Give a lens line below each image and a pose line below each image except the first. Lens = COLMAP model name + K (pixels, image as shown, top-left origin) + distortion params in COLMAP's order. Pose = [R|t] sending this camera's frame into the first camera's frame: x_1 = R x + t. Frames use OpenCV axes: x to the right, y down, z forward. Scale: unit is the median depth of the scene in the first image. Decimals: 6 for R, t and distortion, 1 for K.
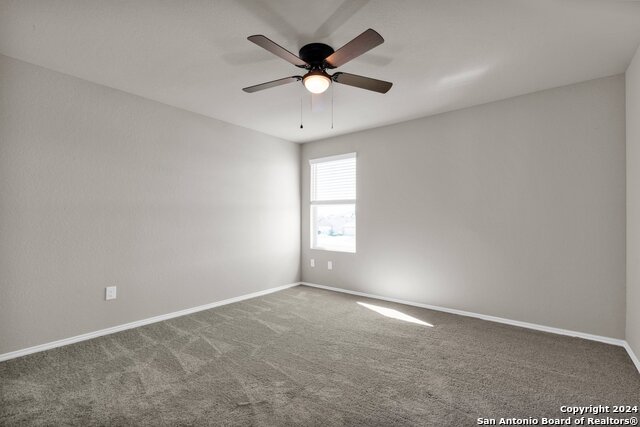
lens RADIAL K [[290.4, 0, 318.0], [0, 290.4, 215.1], [0, 0, 1]] dist [-0.006885, 0.002742]
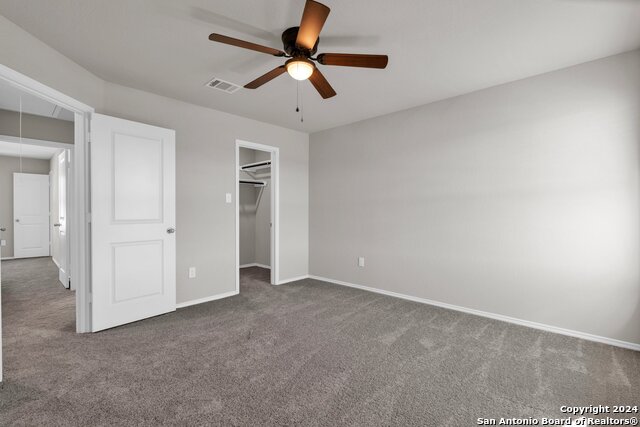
lens RADIAL K [[290.4, 0, 321.2], [0, 290.4, 213.3], [0, 0, 1]] dist [-0.006885, 0.002742]
pose [[-0.073990, -0.004149, -0.997250, 0.823163], [0.007974, 0.999957, -0.004752, 0.038617], [0.997227, -0.008304, -0.073953, 1.022030]]
